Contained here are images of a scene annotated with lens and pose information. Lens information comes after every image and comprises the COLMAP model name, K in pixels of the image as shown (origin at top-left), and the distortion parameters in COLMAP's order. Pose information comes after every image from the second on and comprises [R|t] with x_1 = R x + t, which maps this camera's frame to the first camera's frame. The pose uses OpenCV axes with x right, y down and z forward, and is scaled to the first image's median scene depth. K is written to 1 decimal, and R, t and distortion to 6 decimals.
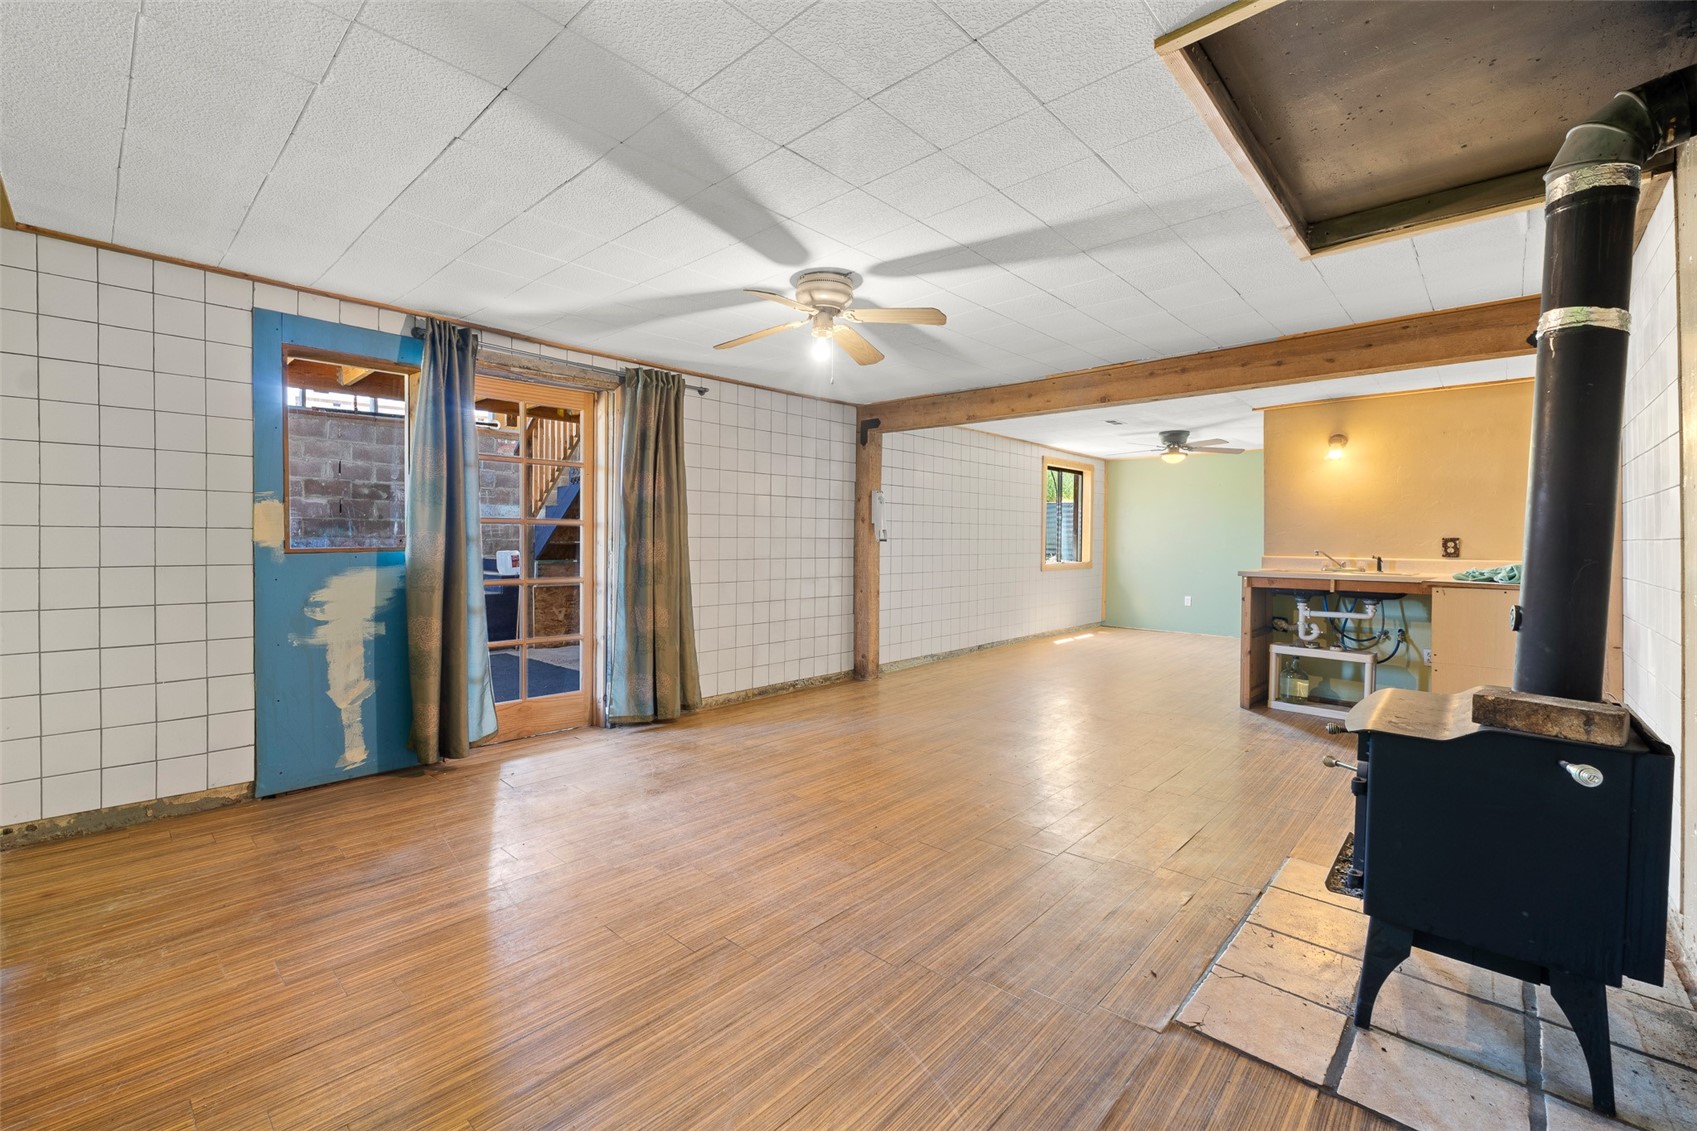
lens RADIAL K [[716.9, 0, 845.2], [0, 716.9, 554.7], [0, 0, 1]] dist [-0.000520, -0.000047]
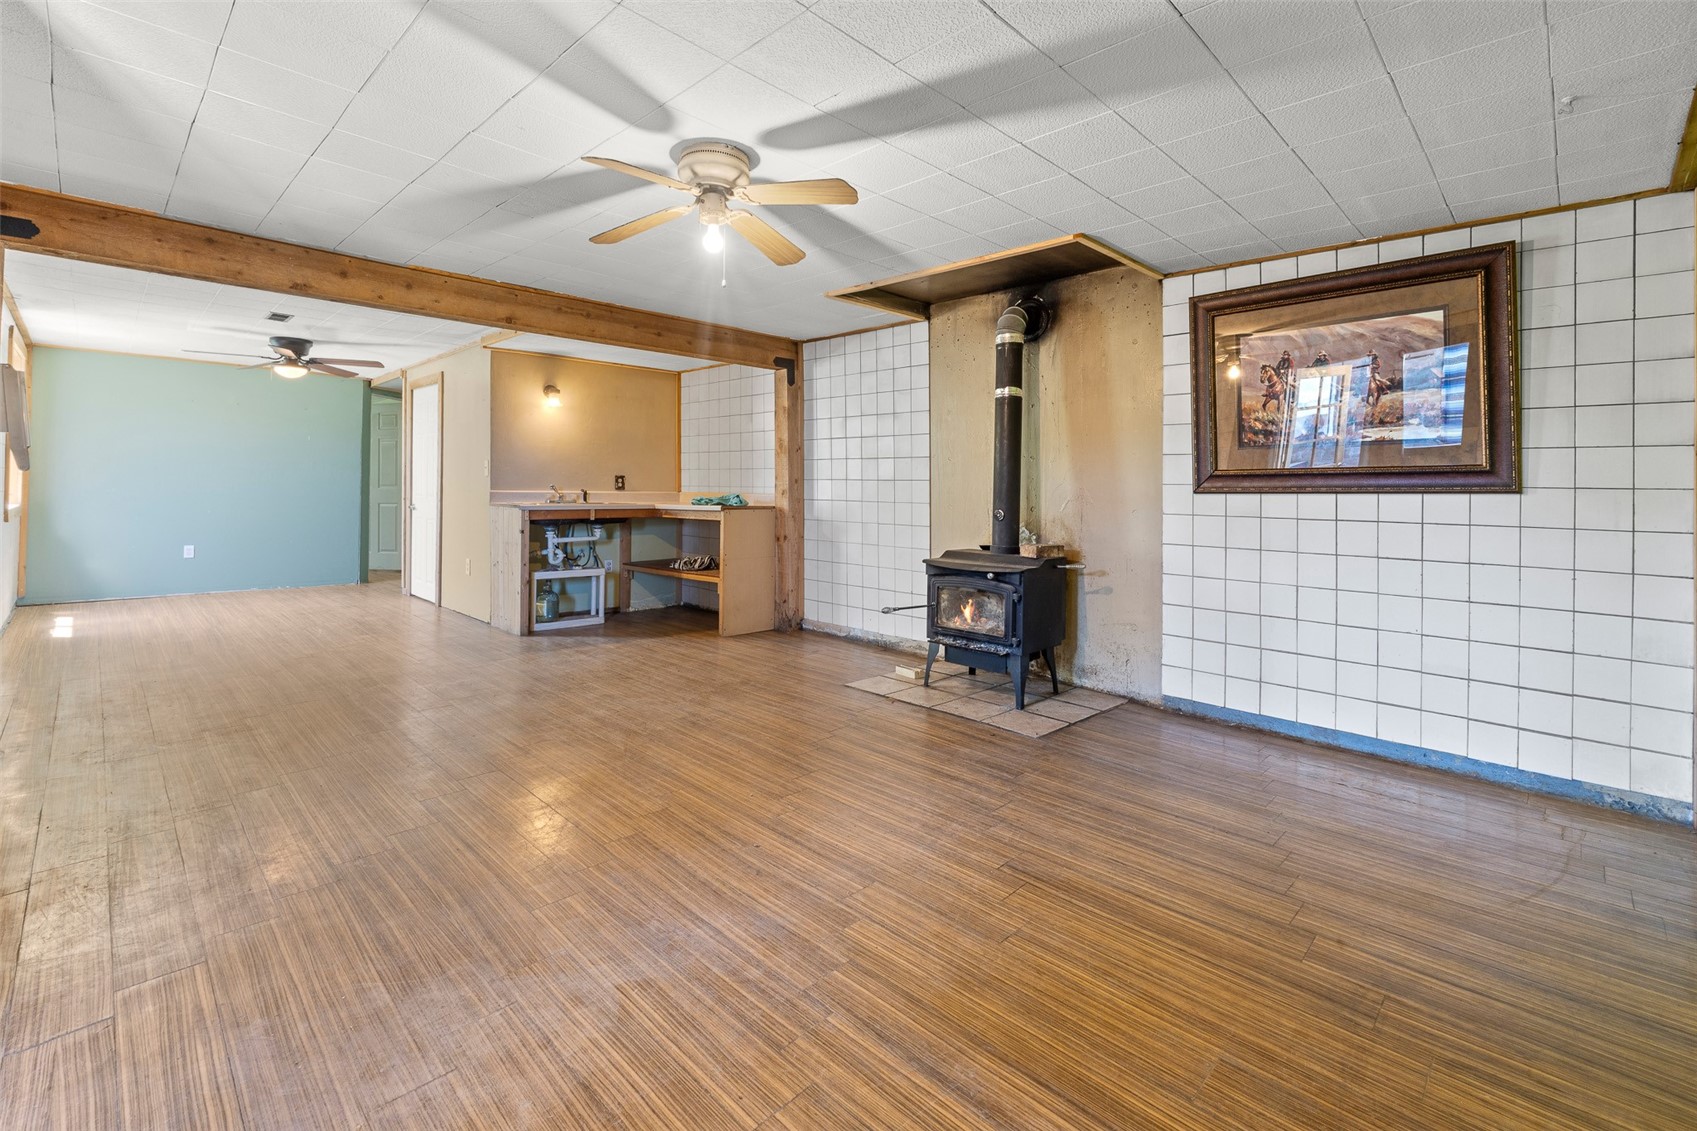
lens RADIAL K [[743.9, 0, 846.5], [0, 743.9, 485.8], [0, 0, 1]] dist [-0.003947, -0.000578]
pose [[0.031251, -0.004699, 0.999501, -0.852436], [0.007122, 0.999965, 0.004478, -0.011293], [-0.999486, 0.006978, 0.031283, 0.817652]]
